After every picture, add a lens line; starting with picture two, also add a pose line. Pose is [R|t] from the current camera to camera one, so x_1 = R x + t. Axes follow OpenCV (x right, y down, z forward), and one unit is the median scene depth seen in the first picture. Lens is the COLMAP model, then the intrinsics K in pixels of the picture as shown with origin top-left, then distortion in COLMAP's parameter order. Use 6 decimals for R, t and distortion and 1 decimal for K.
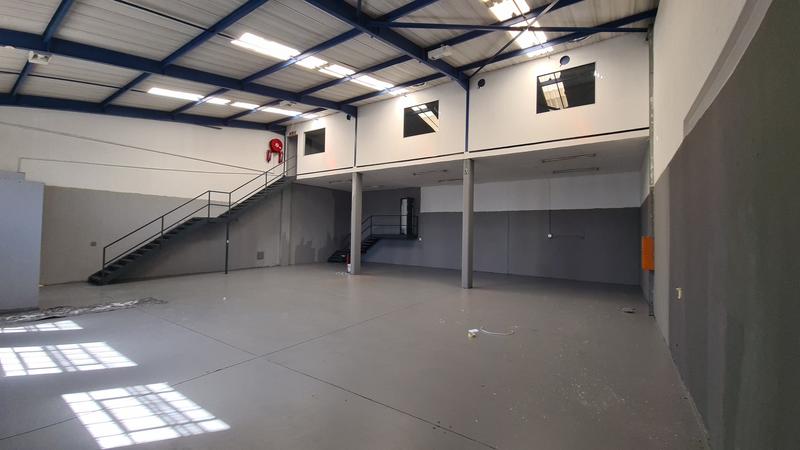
lens RADIAL K [[325.2, 0, 396.3], [0, 325.2, 225.4], [0, 0, 1]] dist [0.017583, -0.008360]
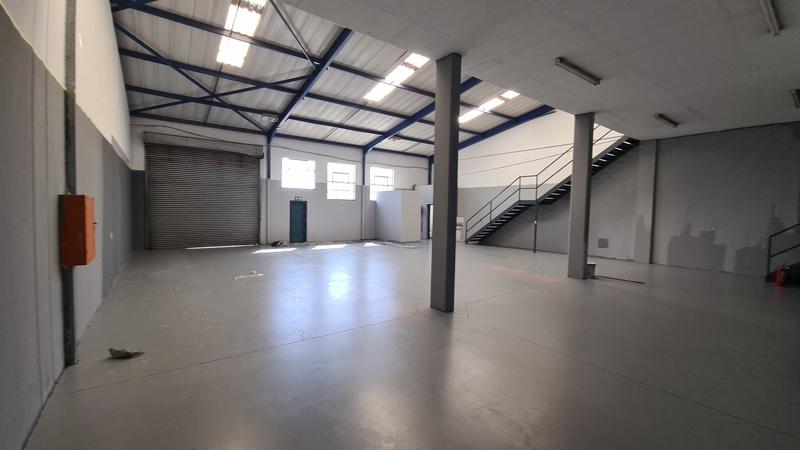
lens RADIAL K [[325.2, 0, 396.3], [0, 325.2, 225.4], [0, 0, 1]] dist [0.017583, -0.008360]
pose [[-0.329335, 0.020351, -0.943994, 0.791838], [-0.006475, 0.999696, 0.023811, 0.048069], [0.944191, 0.013954, -0.329103, 1.171657]]
